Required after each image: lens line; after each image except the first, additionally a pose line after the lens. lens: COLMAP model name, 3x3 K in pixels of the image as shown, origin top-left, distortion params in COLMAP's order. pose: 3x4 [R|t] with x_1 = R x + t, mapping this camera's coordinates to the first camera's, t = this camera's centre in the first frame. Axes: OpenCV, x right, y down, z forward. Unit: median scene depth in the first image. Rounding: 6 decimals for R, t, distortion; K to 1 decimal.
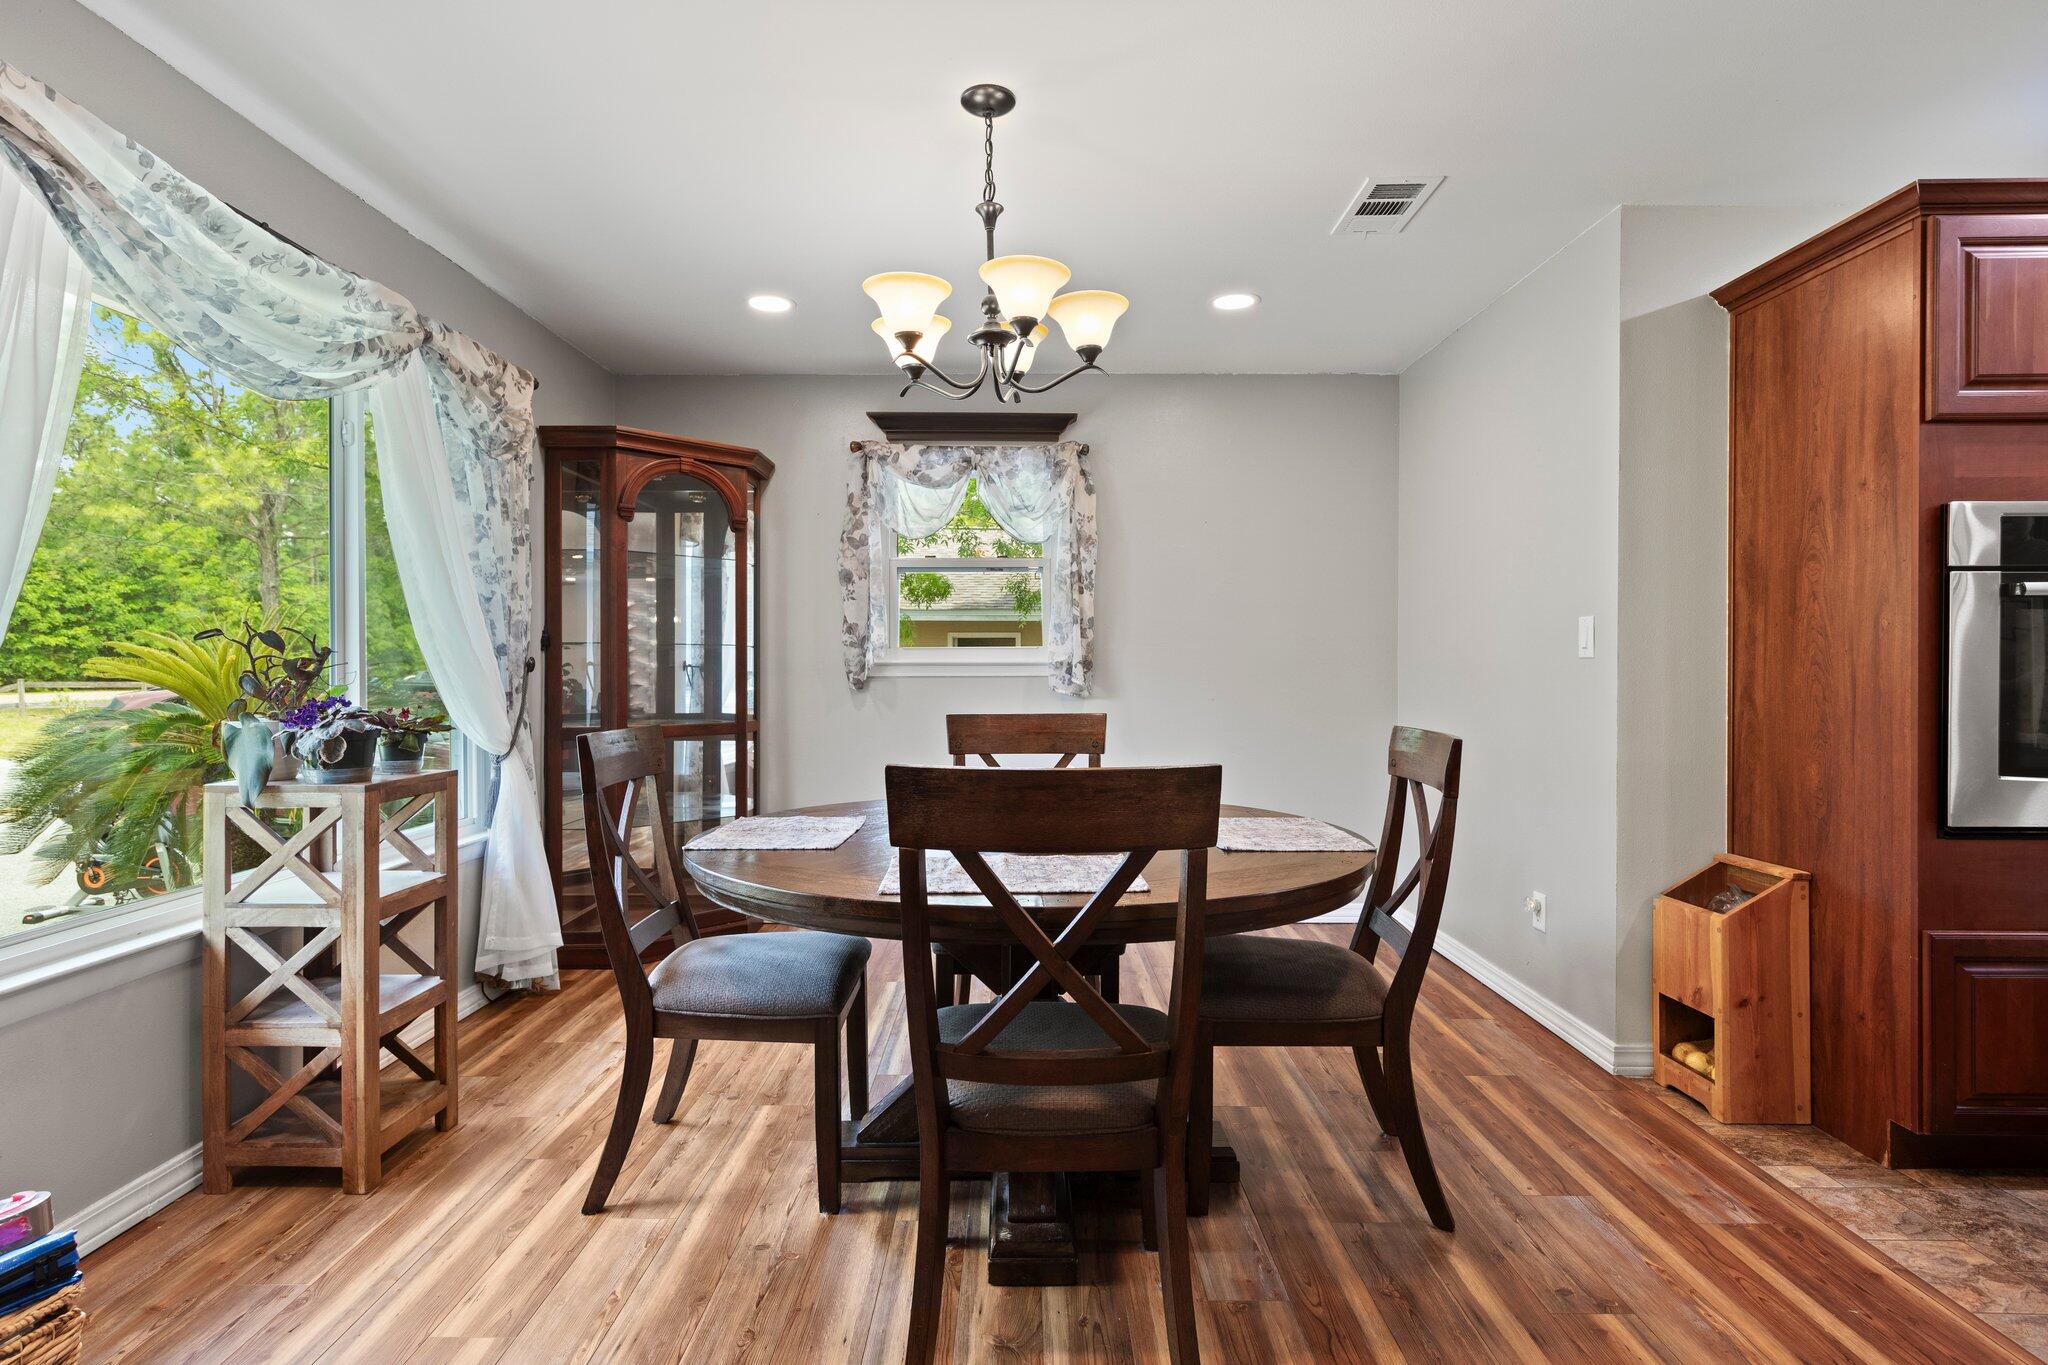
lens RADIAL K [[1030.3, 0, 1023.9], [0, 1030.3, 671.5], [0, 0, 1]] dist [0.003847, 0.000572]
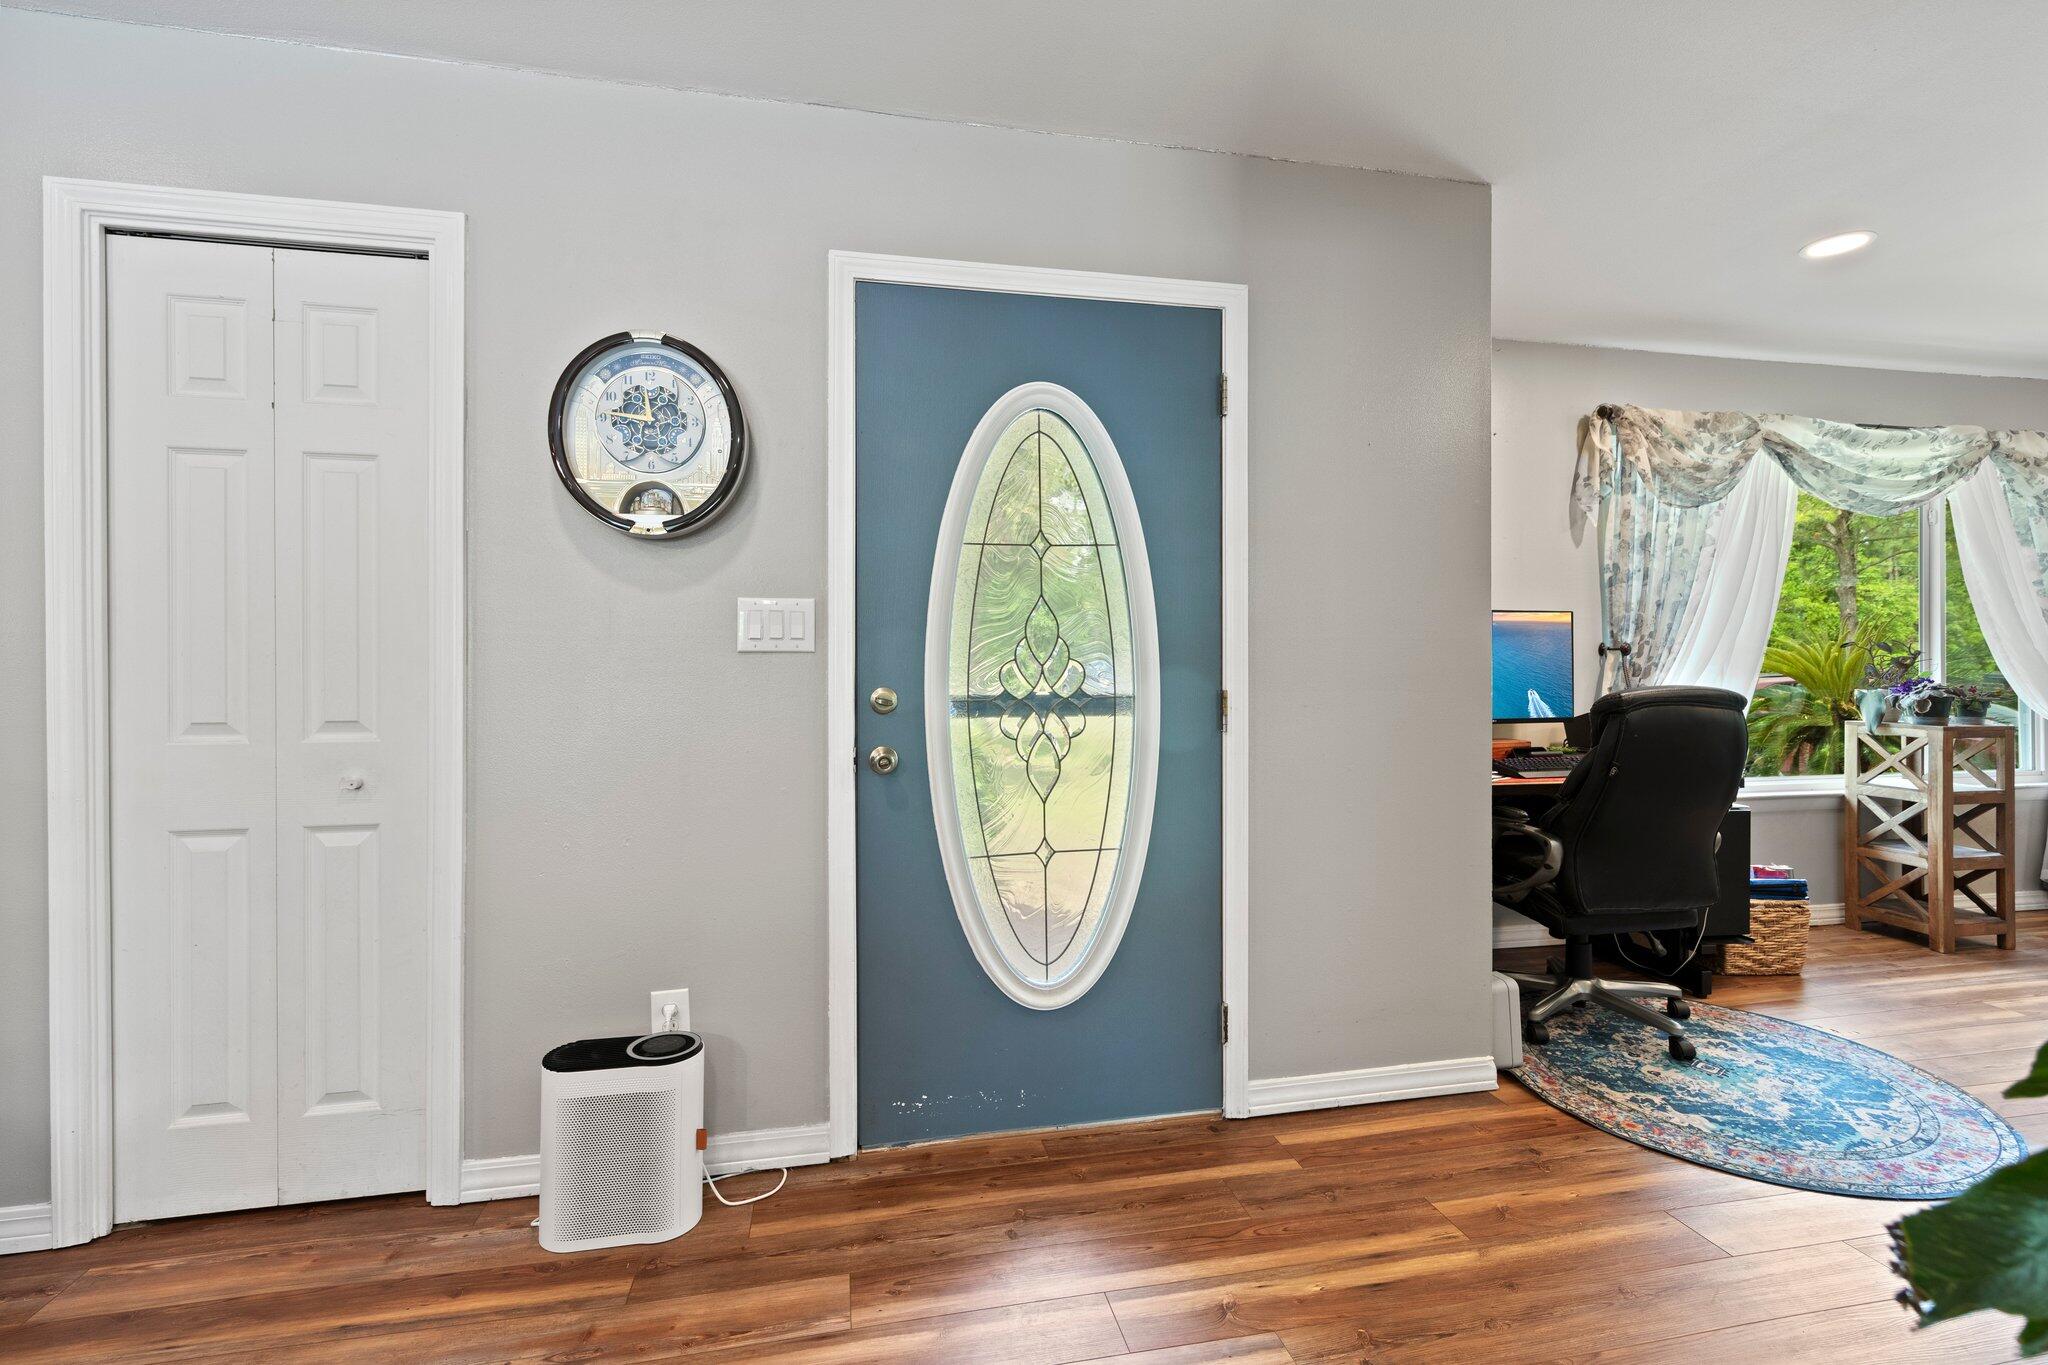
lens RADIAL K [[918.3, 0, 1015.1], [0, 918.3, 665.0], [0, 0, 1]] dist [0.009541, 0.000255]
pose [[0.210391, 0.002254, -0.977615, 0.591133], [-0.000770, 0.999997, 0.002140, -0.000422], [0.977617, 0.000303, 0.210392, -0.906811]]
